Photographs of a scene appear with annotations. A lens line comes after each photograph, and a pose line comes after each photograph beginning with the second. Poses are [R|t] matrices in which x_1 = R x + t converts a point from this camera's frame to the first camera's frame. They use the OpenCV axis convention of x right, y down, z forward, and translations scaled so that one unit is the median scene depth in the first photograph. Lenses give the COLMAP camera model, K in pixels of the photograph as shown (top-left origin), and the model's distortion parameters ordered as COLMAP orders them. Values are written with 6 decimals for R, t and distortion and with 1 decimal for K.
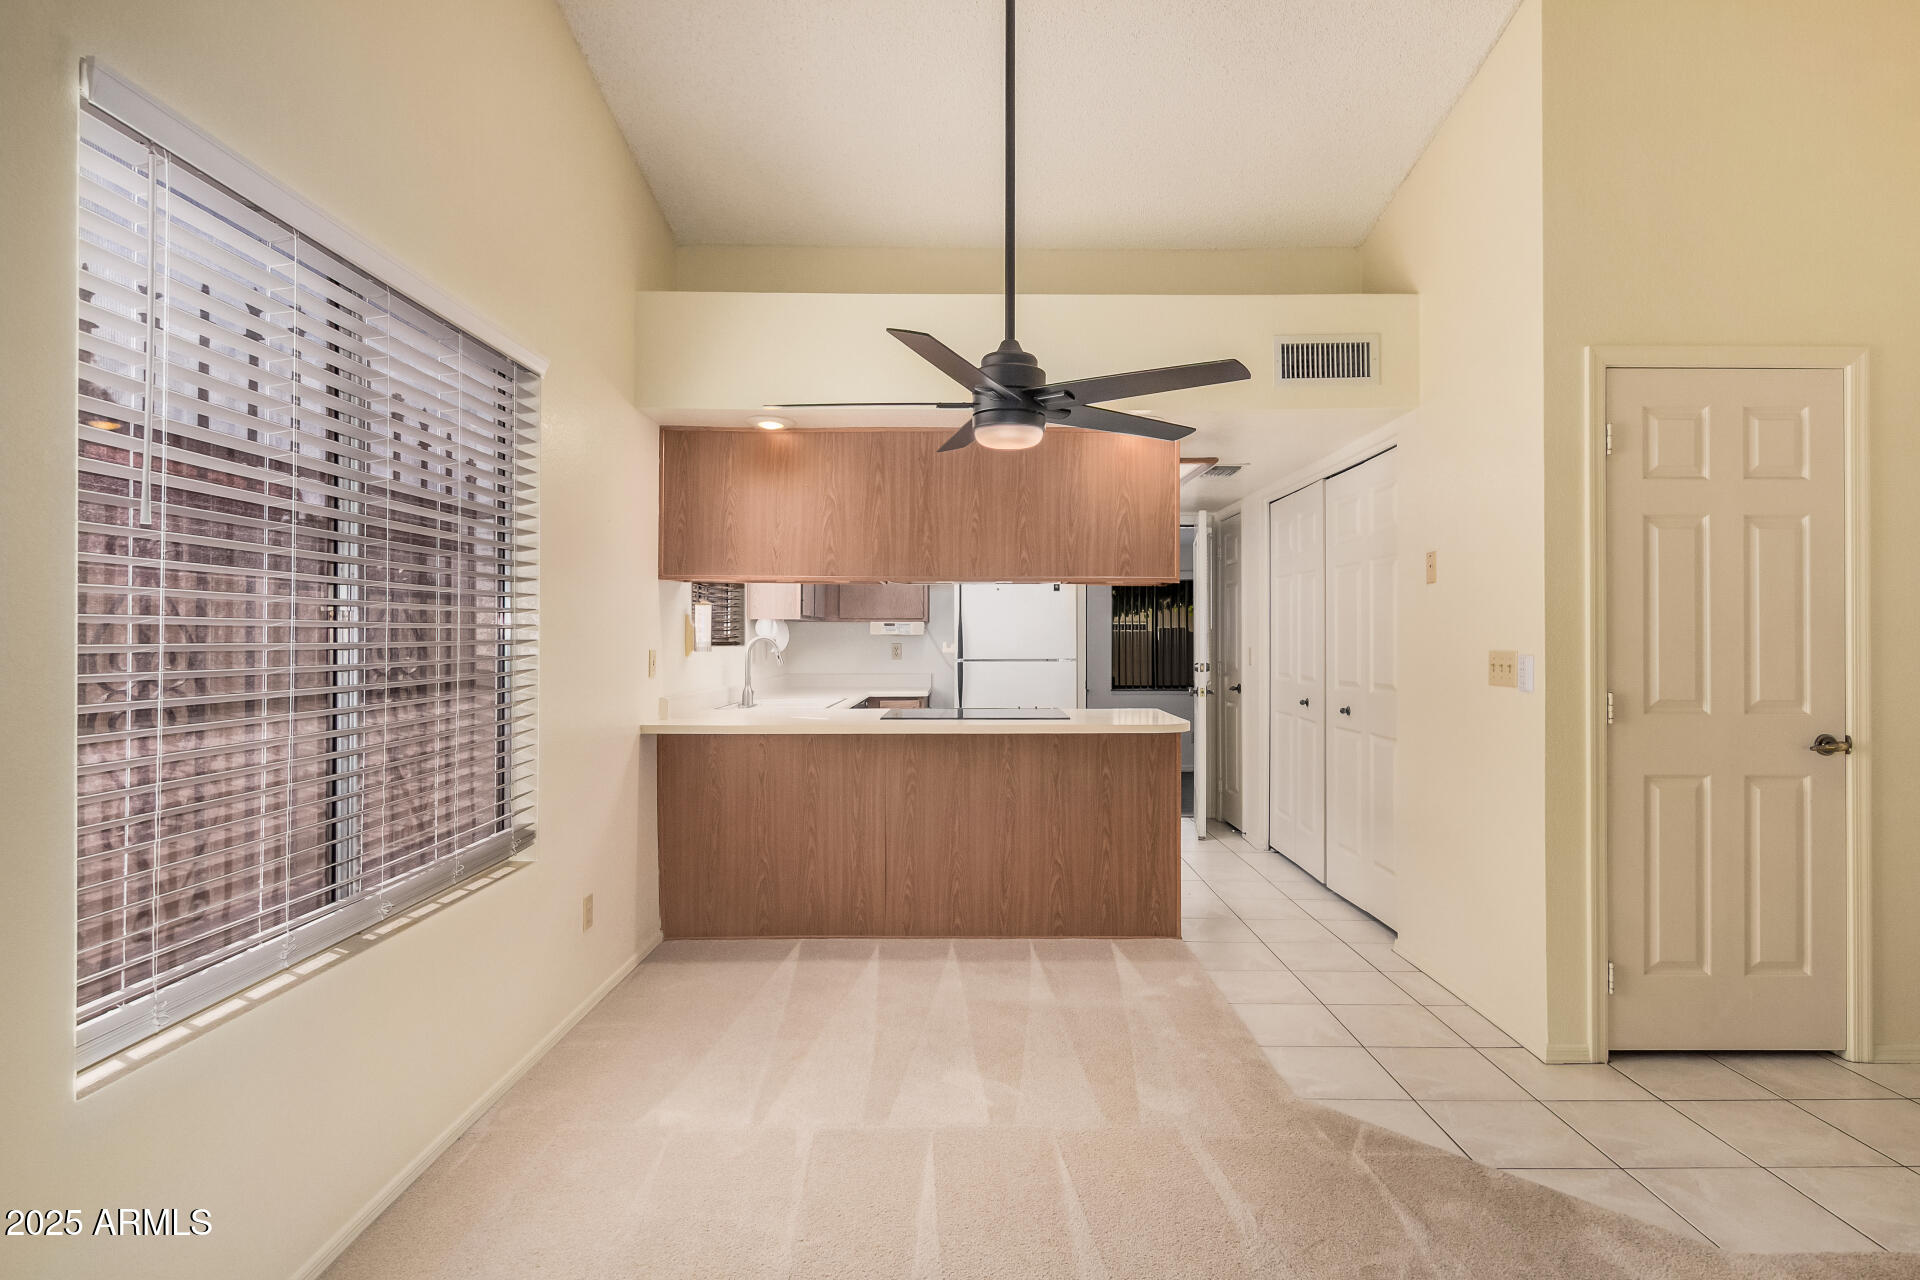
lens RADIAL K [[1017.3, 0, 952.2], [0, 1017.3, 635.2], [0, 0, 1]] dist [-0.032460, -0.000001]
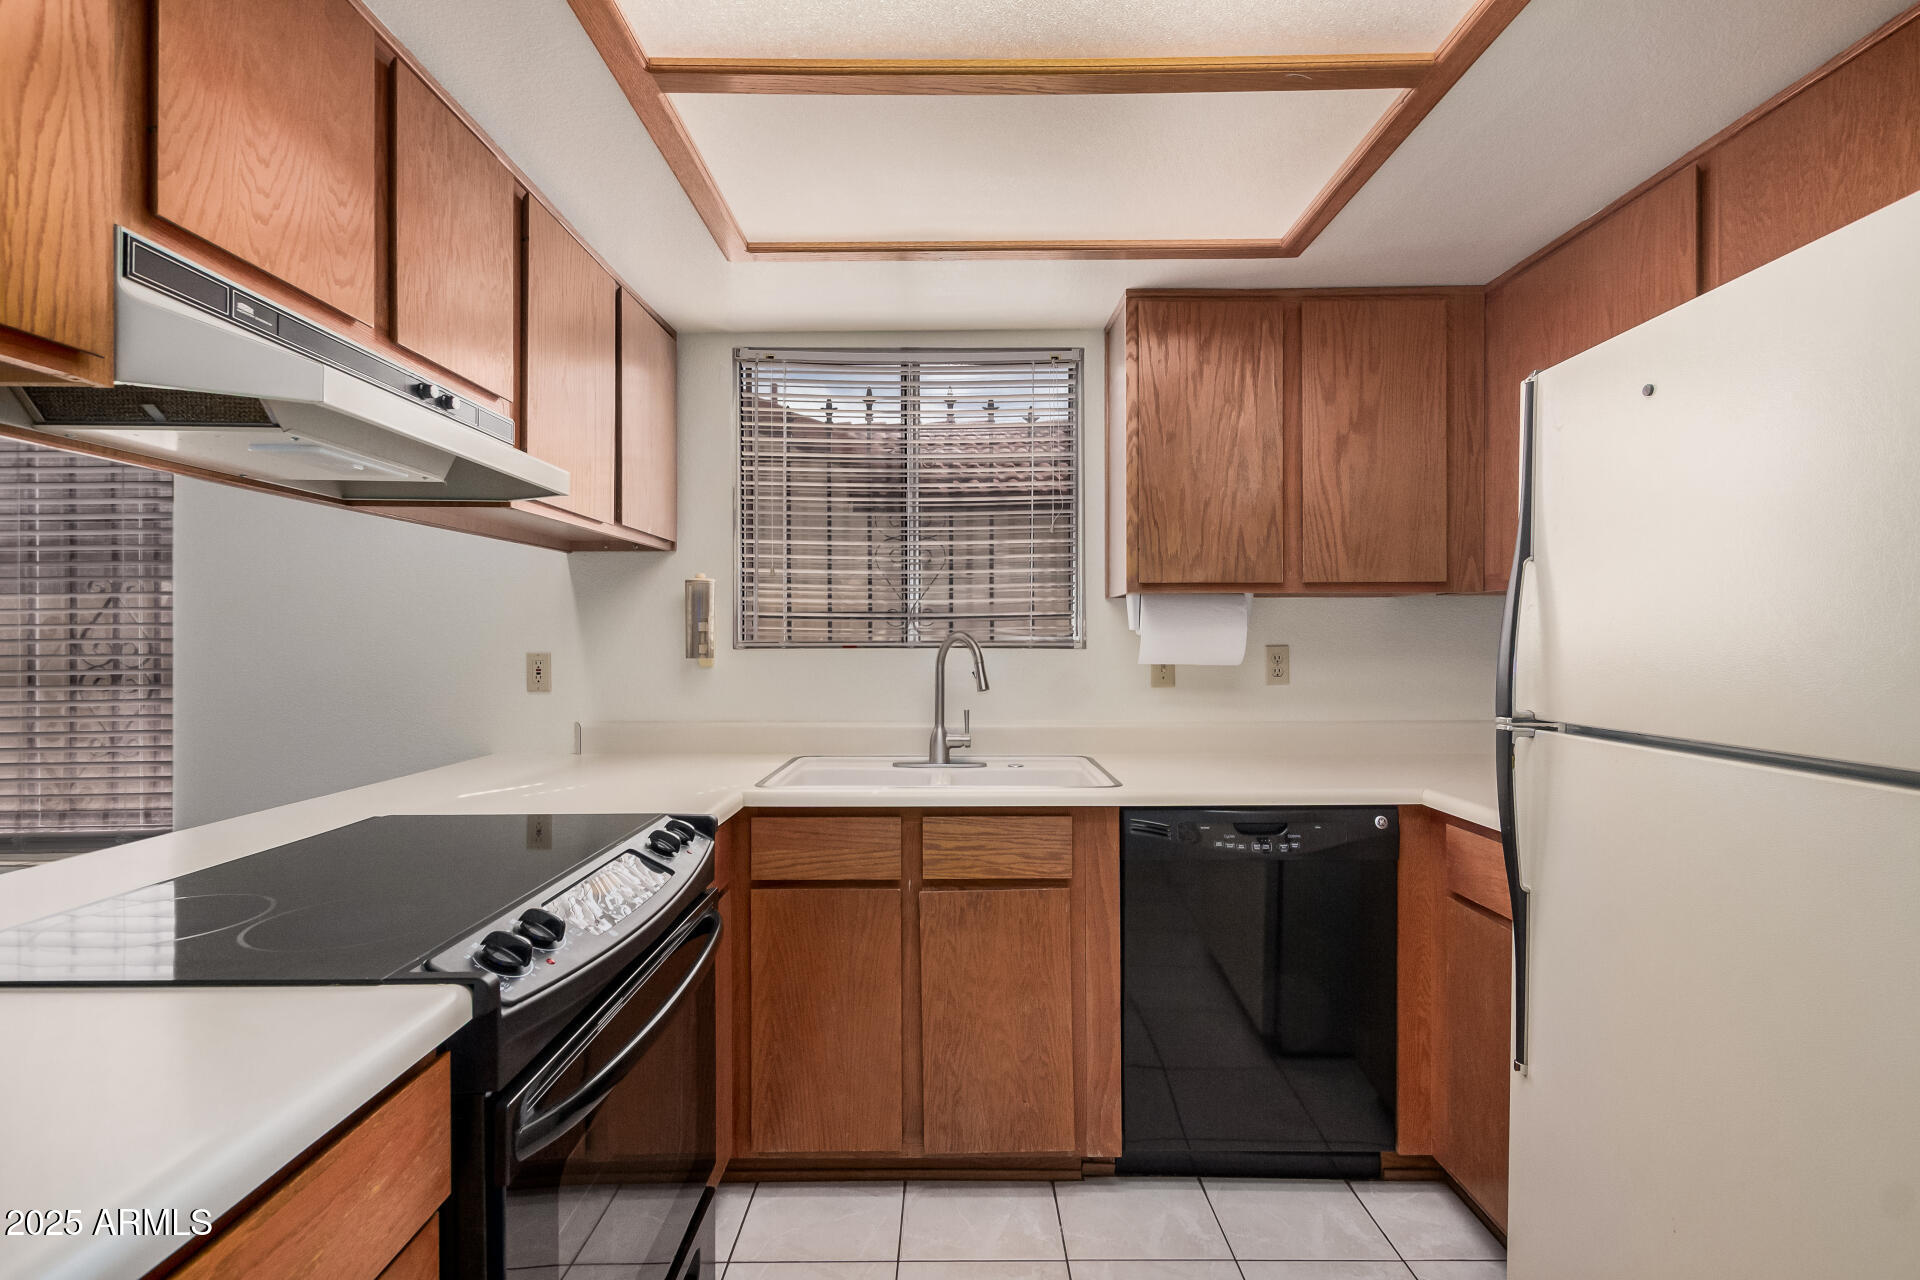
lens RADIAL K [[872.6, 0, 960.0], [0, 872.6, 640.0], [0, 0, 1]] dist [0.002151, -0.000107]
pose [[0.002259, -0.001091, -0.999997, 0.357989], [0.003384, 0.999994, -0.001083, 0.006906], [0.999992, -0.003382, 0.002262, 1.420069]]
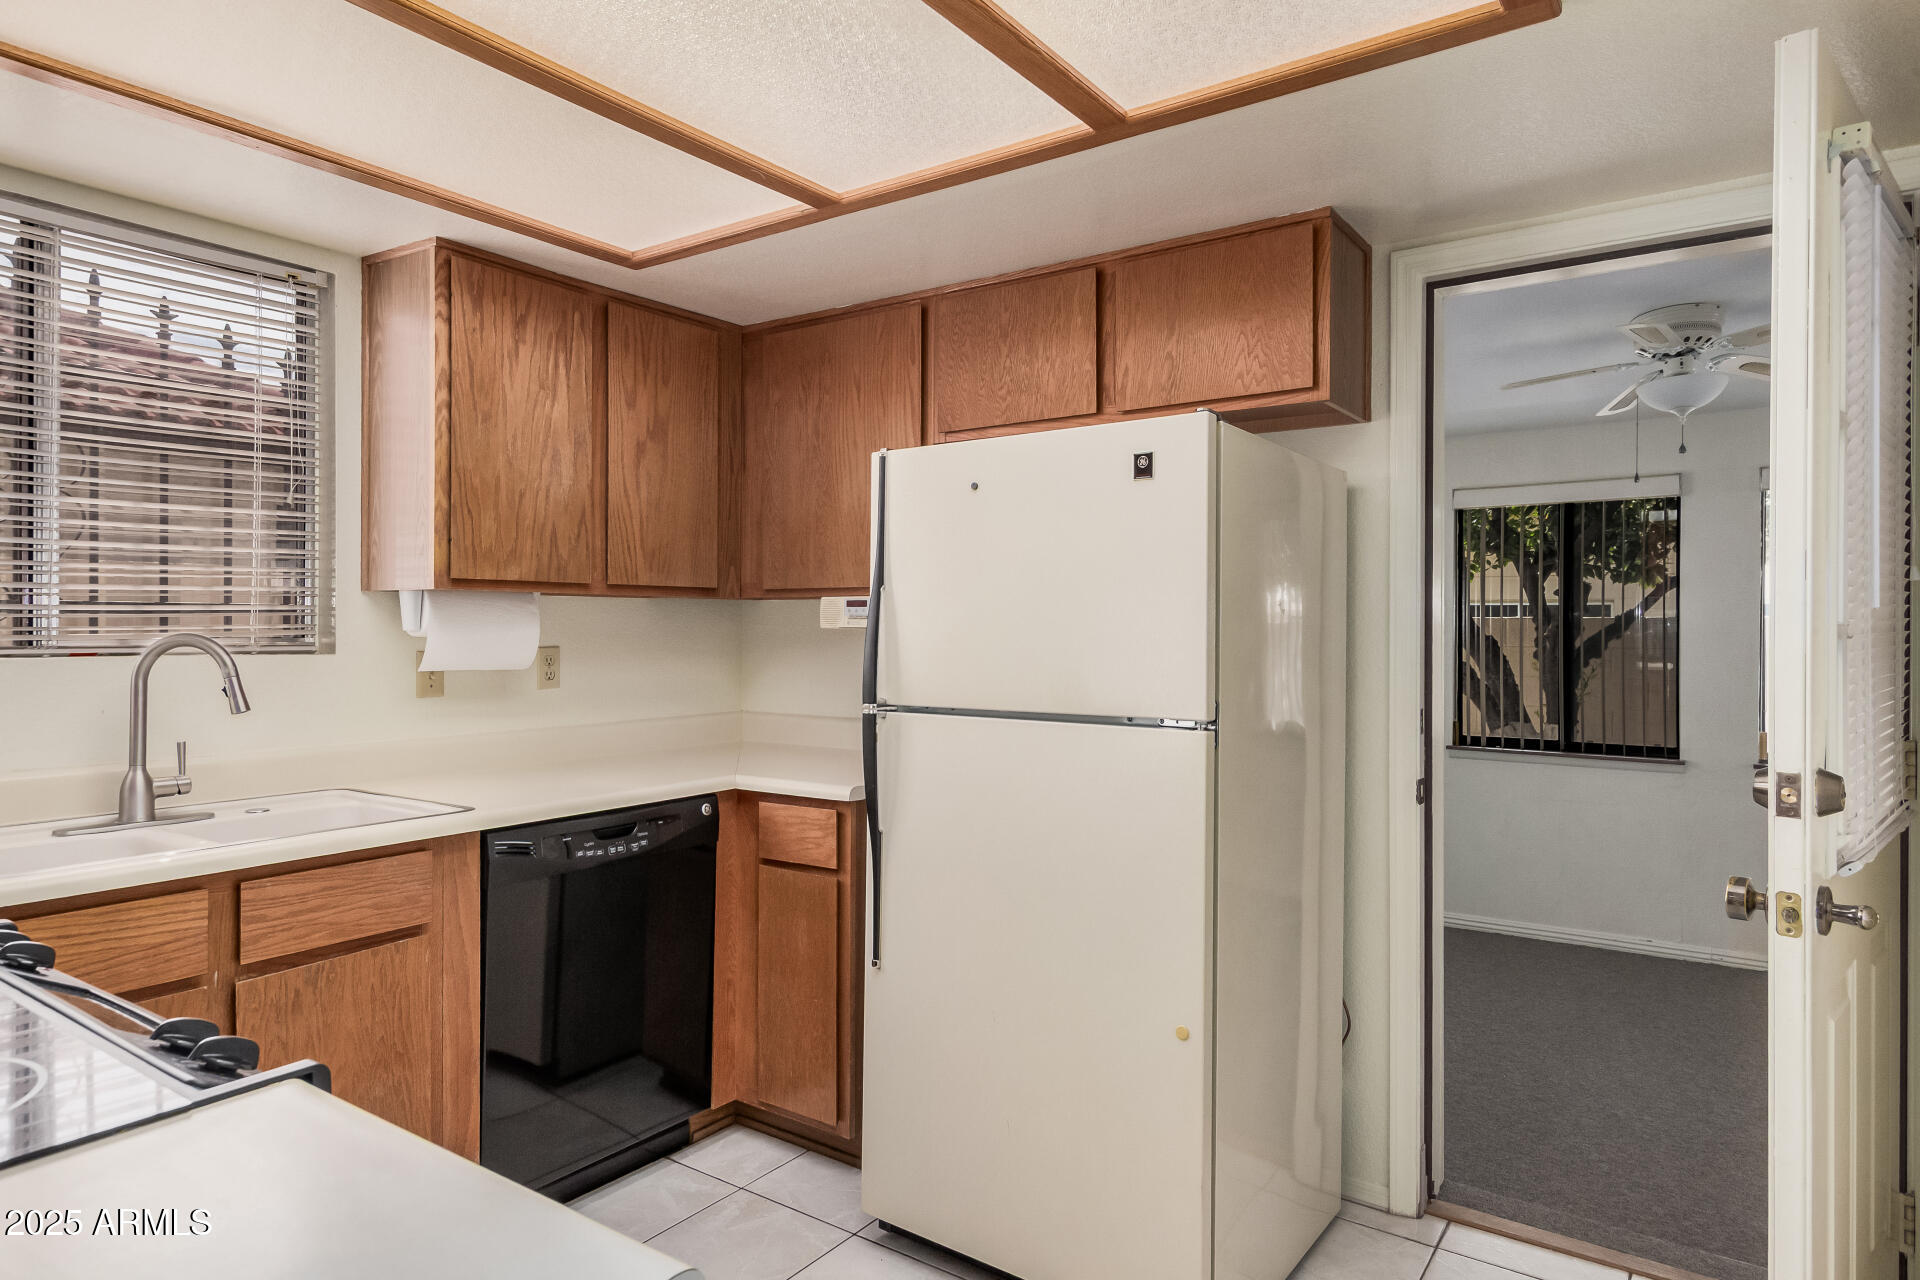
lens RADIAL K [[1111.8, 0, 955.4], [0, 1111.8, 628.6], [0, 0, 1]] dist [0.005875, -0.000316]
pose [[0.818870, 0.000036, -0.573979, 0.386935], [0.000622, 0.999999, 0.000951, -0.002437], [0.573979, -0.001135, 0.818869, 1.182074]]
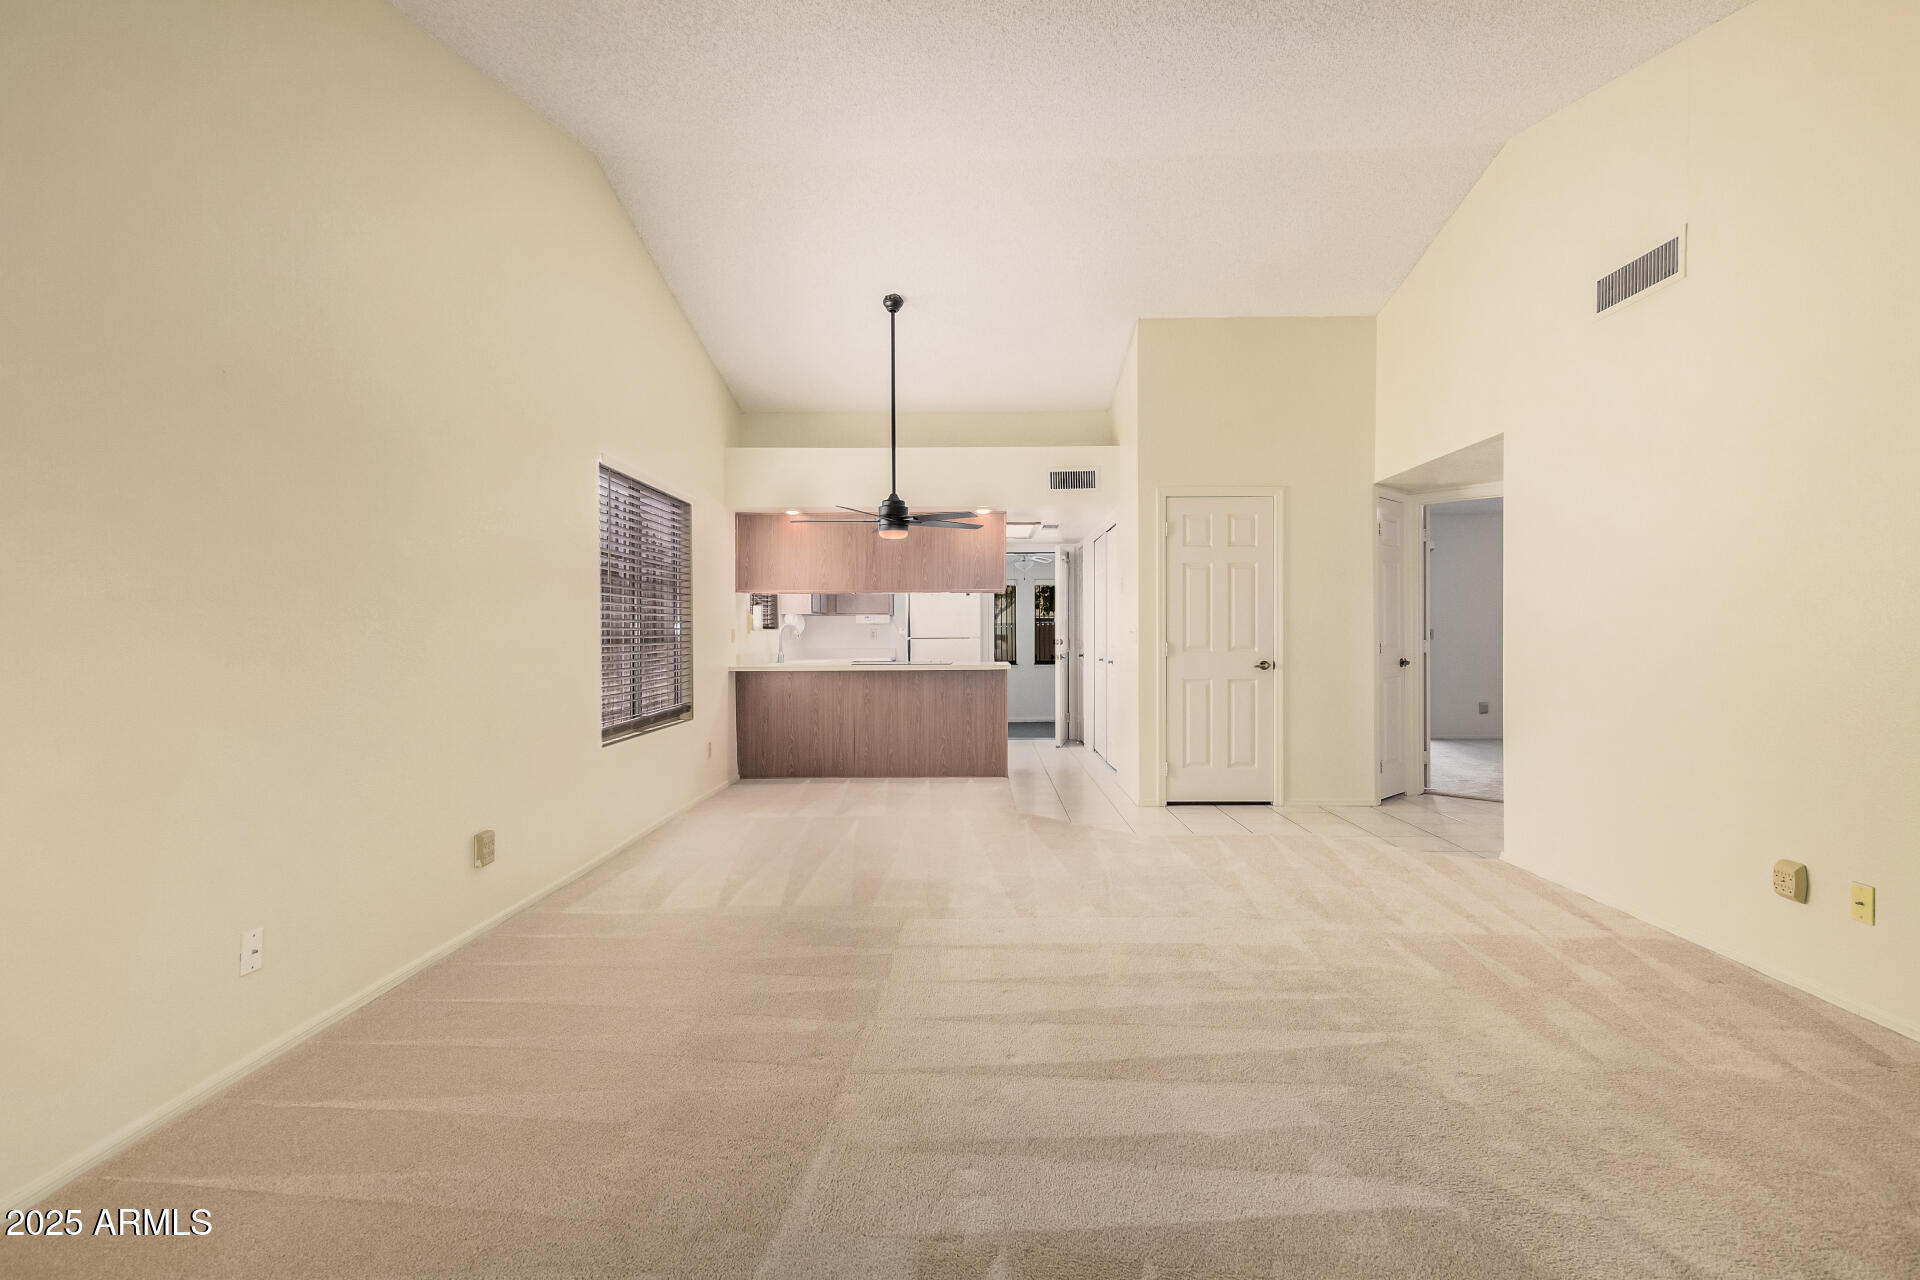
lens RADIAL K [[917.3, 0, 951.4], [0, 917.3, 646.3], [0, 0, 1]] dist [0.003636, -0.000026]
pose [[0.999973, -0.005766, -0.004493, 0.128776], [0.005842, 0.999839, 0.016968, 0.019627], [0.004394, -0.016994, 0.999846, -0.748203]]
